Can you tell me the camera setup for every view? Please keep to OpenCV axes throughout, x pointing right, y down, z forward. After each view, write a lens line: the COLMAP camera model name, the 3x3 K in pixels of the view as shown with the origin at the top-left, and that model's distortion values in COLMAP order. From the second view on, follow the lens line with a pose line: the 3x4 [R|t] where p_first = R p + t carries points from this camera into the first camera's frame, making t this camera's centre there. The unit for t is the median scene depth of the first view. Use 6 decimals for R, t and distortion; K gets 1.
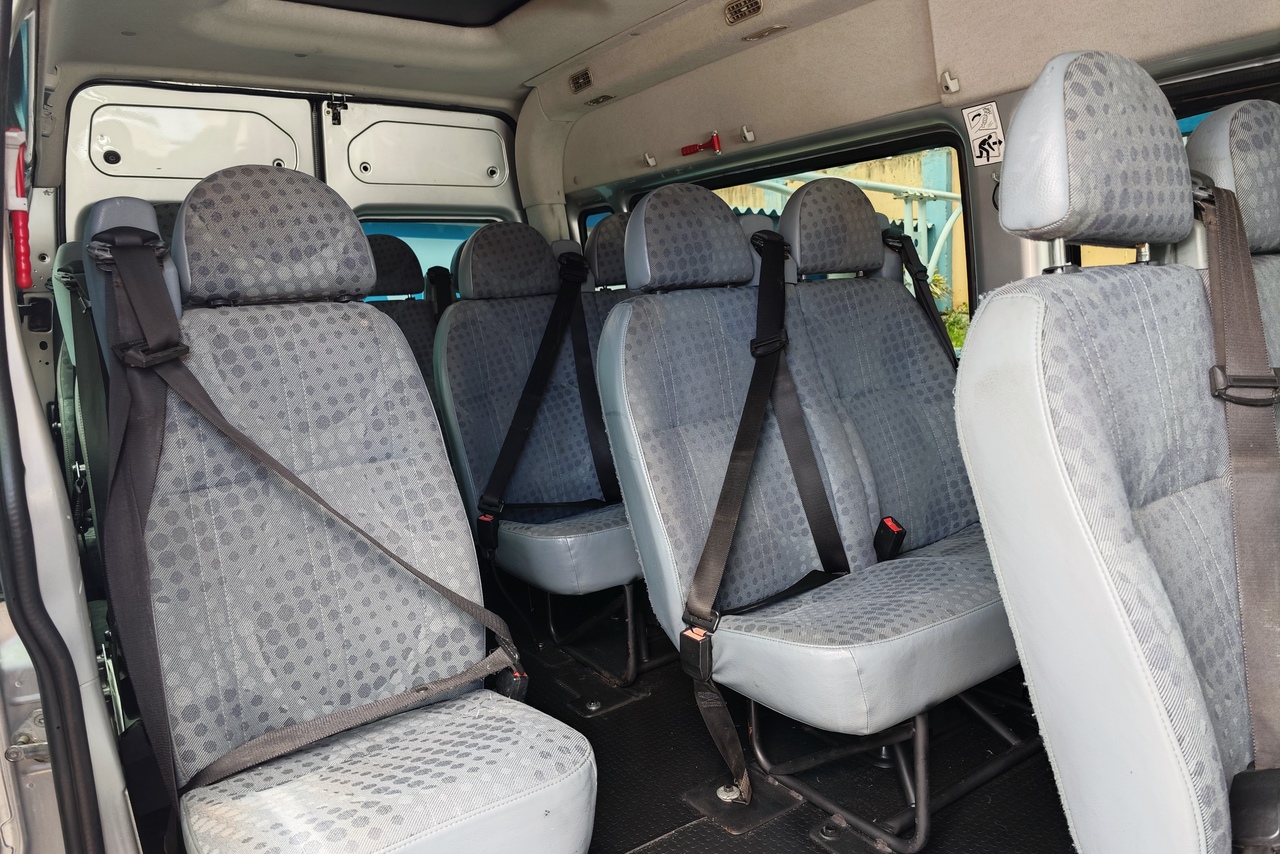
lens RADIAL K [[873.8, 0, 622.0], [0, 873.8, 426.9], [0, 0, 1]] dist [0.030587, -0.037144]
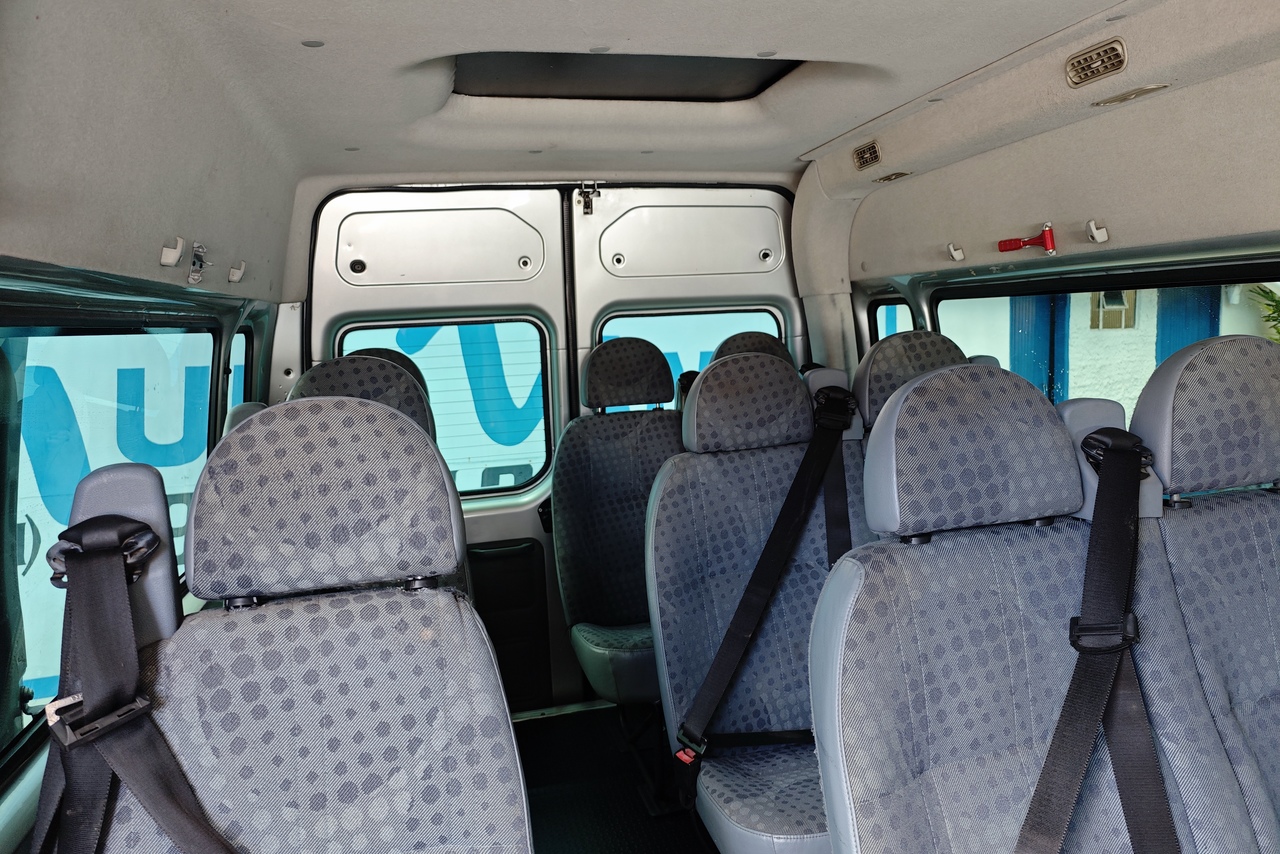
lens RADIAL K [[873.2, 0, 638.4], [0, 873.2, 436.0], [0, 0, 1]] dist [0.022611, -0.030777]
pose [[0.939594, 0.052254, -0.338279, 0.065219], [-0.054116, 0.998527, 0.003932, -0.222733], [0.337986, 0.014612, 0.941038, 0.322861]]
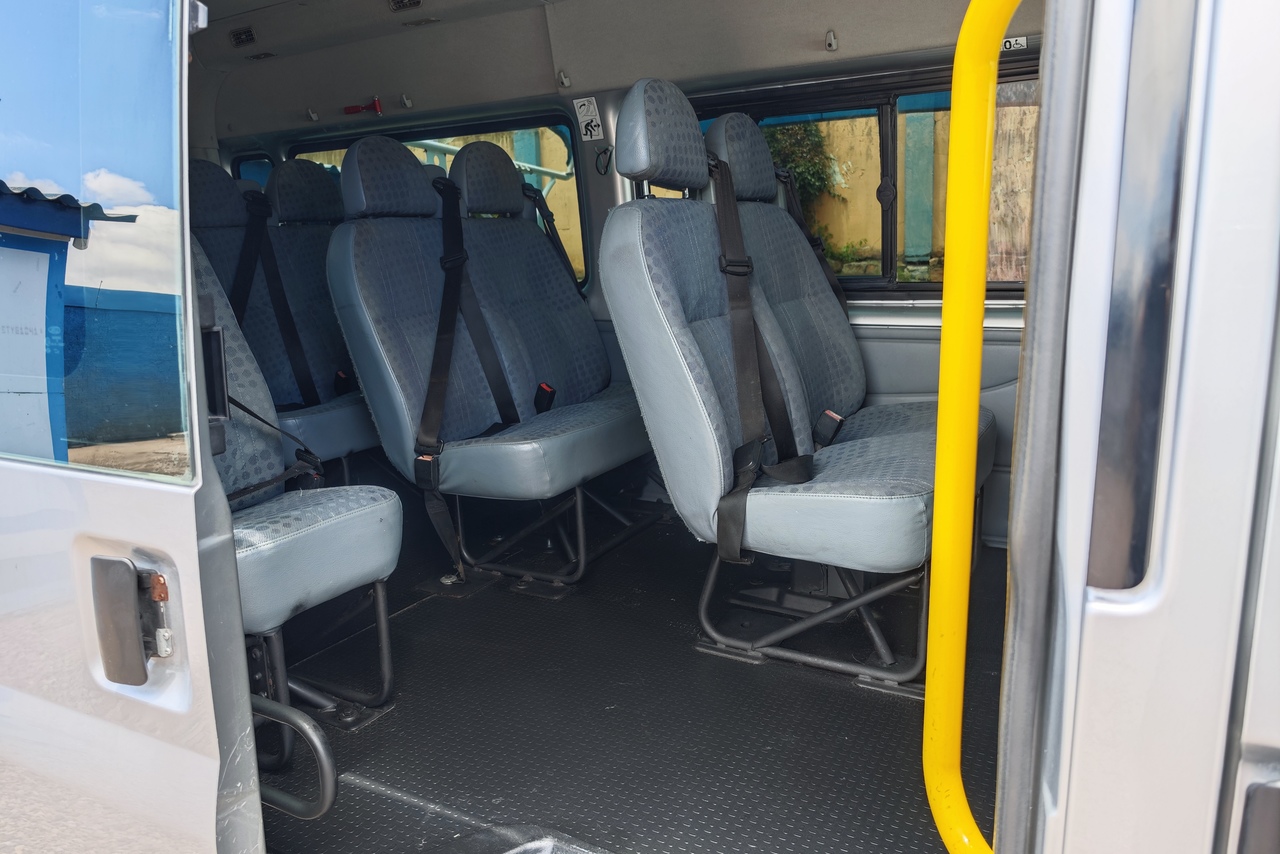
lens RADIAL K [[873.8, 0, 622.0], [0, 873.8, 426.9], [0, 0, 1]] dist [0.030587, -0.037144]
pose [[0.900497, -0.062914, 0.430288, -0.205780], [0.049766, 0.997888, 0.041756, 0.123950], [-0.432006, -0.016188, 0.901725, -0.358412]]
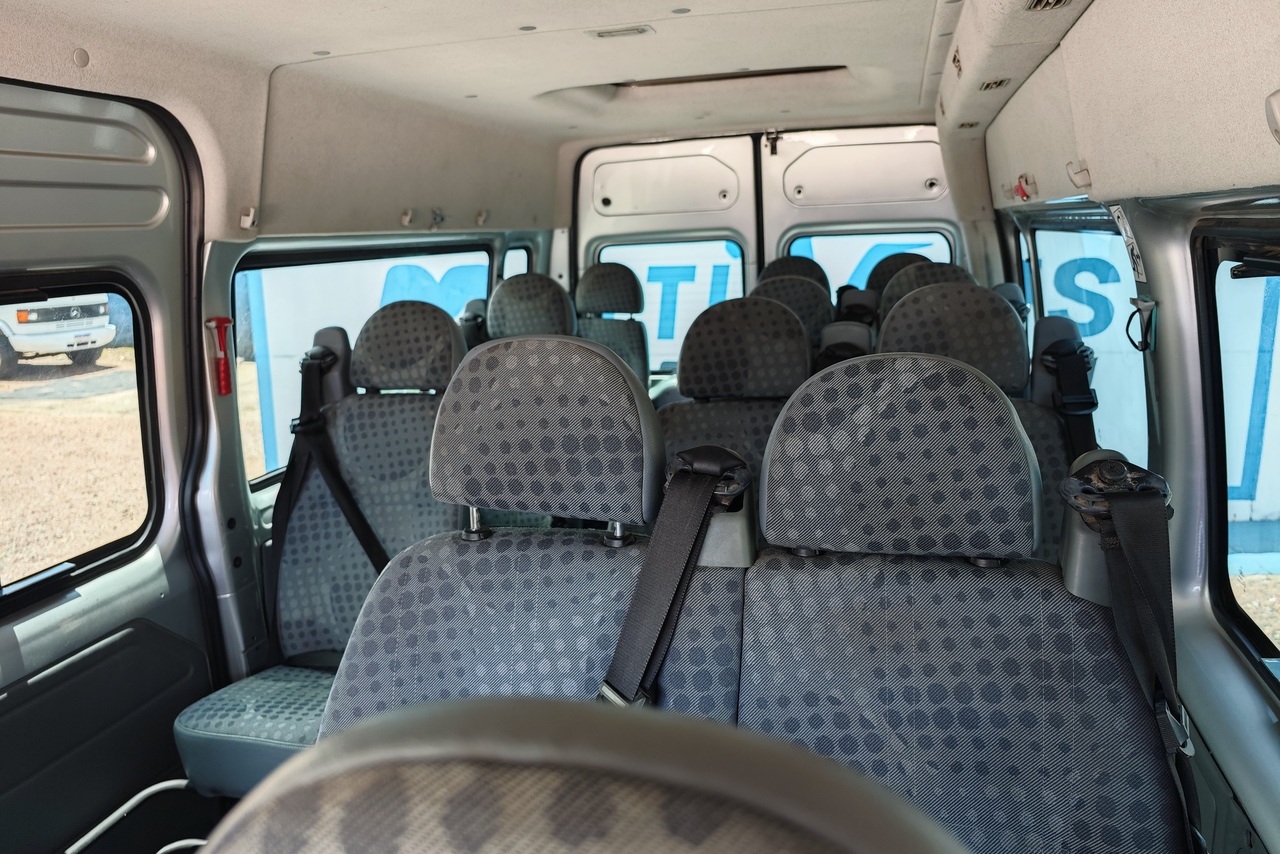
lens RADIAL K [[873.2, 0, 638.4], [0, 873.2, 436.0], [0, 0, 1]] dist [0.022611, -0.030777]
pose [[0.645658, 0.194513, -0.738438, 0.802904], [-0.107553, 0.980539, 0.164245, -0.282242], [0.756014, -0.026625, 0.654013, 0.236132]]
